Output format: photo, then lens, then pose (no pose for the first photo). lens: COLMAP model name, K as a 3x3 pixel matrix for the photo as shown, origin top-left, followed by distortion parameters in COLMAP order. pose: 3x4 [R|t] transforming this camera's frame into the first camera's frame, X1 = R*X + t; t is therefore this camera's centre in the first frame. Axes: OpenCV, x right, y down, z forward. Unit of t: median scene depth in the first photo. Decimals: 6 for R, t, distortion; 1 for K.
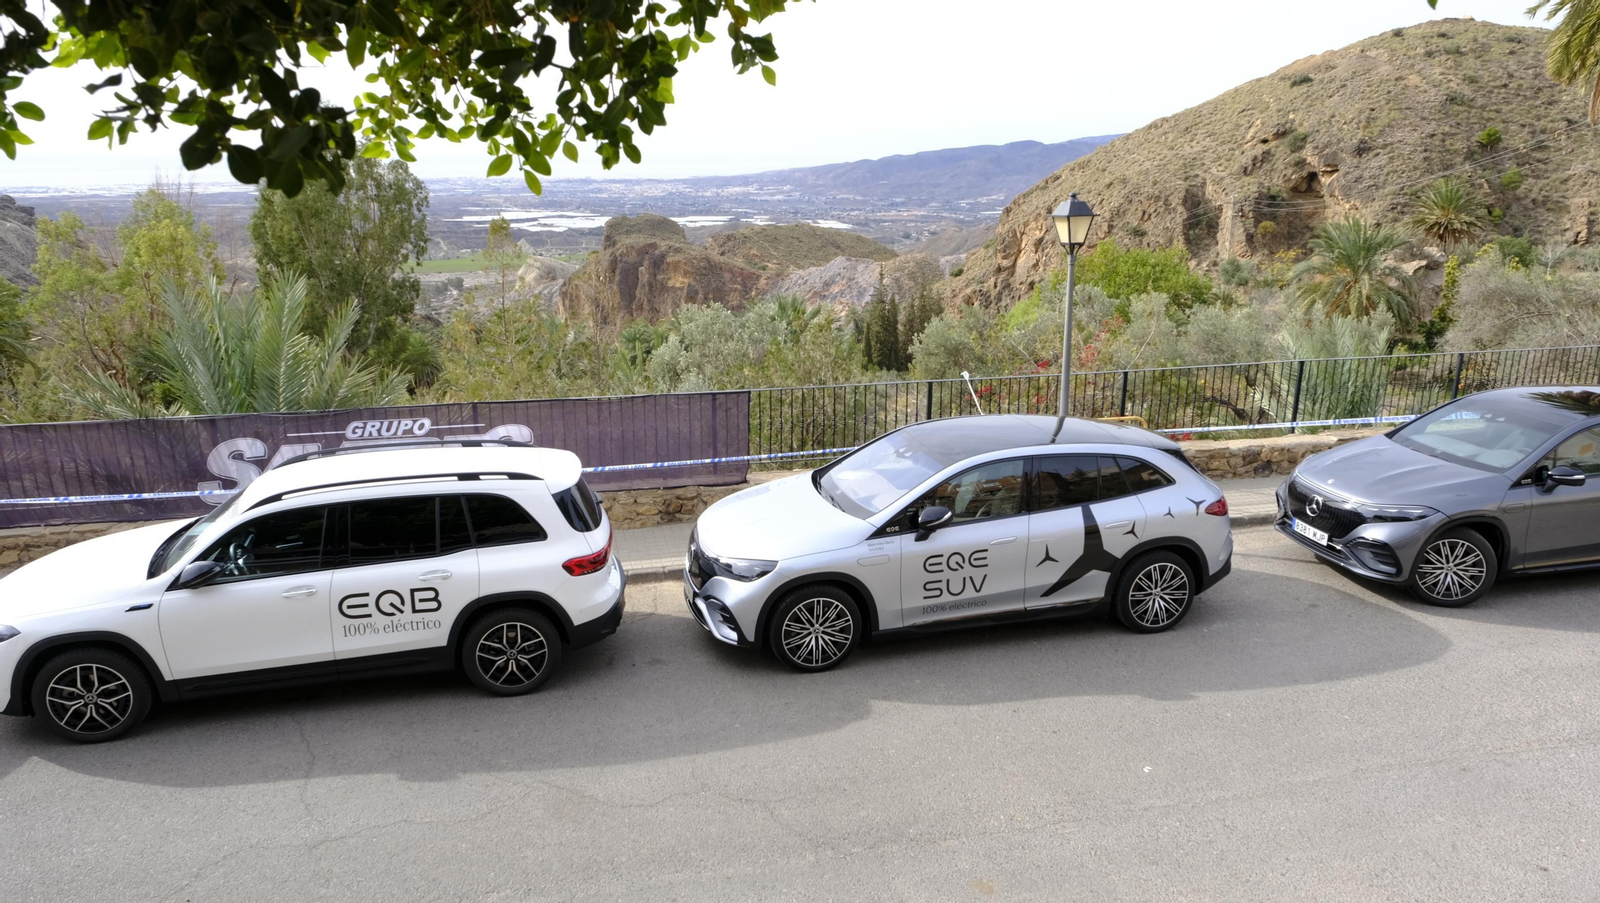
lens RADIAL K [[1085.9, 0, 803.6], [0, 1085.9, 464.3], [0, 0, 1]] dist [-0.004581, -0.000768]
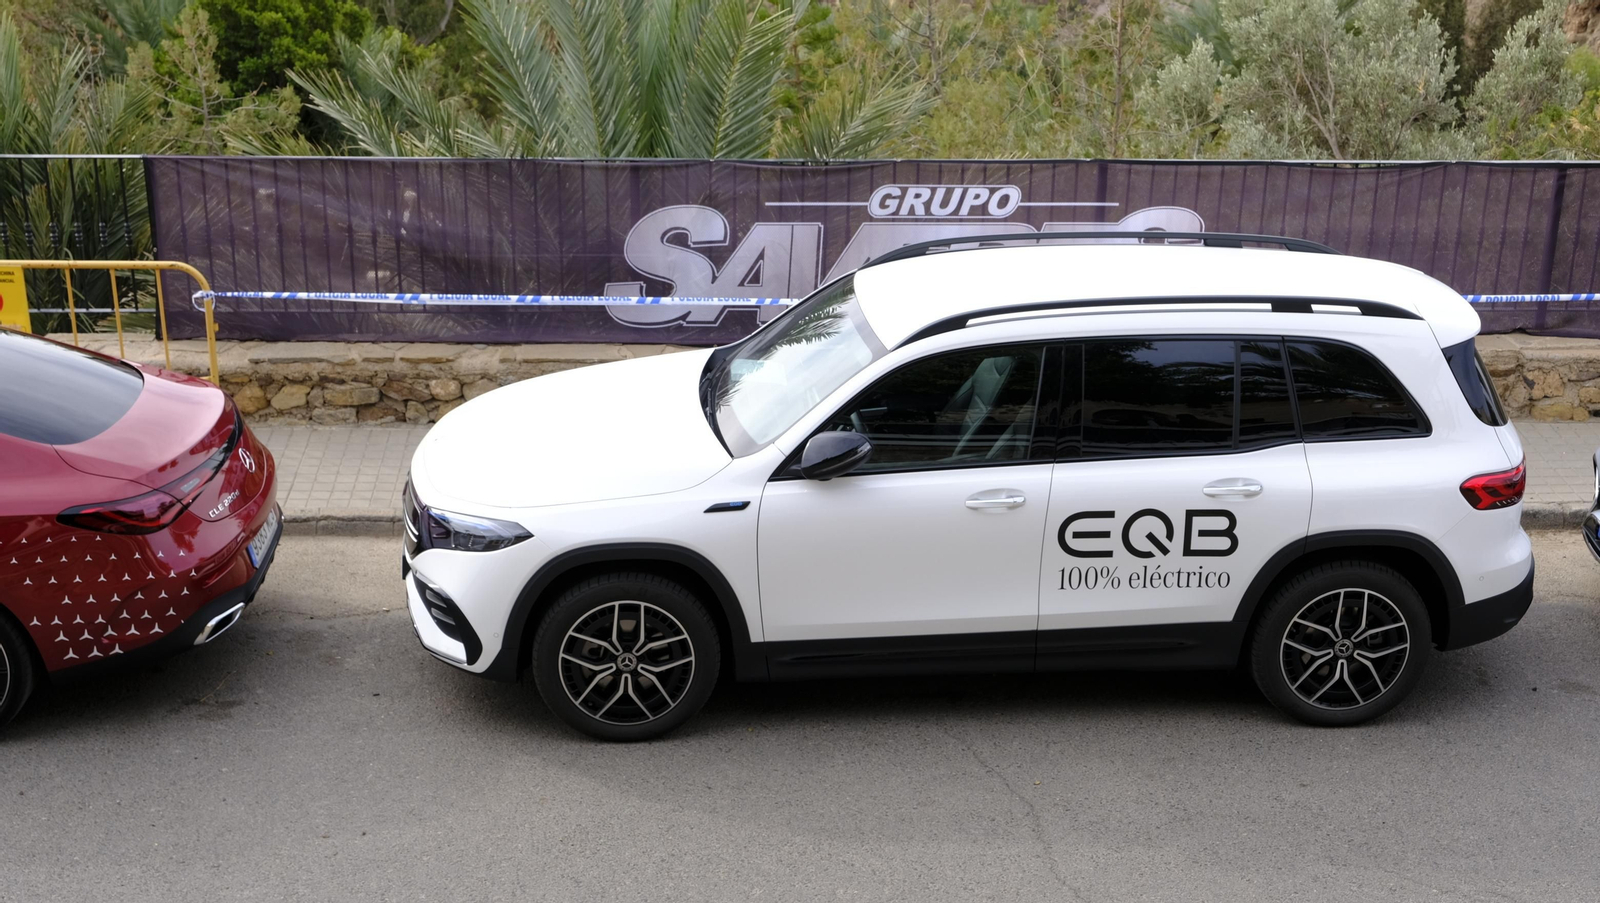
lens RADIAL K [[2265.3, 0, 800.0], [0, 2265.3, 451.5], [0, 0, 1]] dist [0.003419, -0.007225]
pose [[0.988375, 0.072960, -0.133386, -0.389349], [-0.064498, 0.995686, 0.066701, 0.023792], [0.137677, -0.057322, 0.988817, -0.116145]]
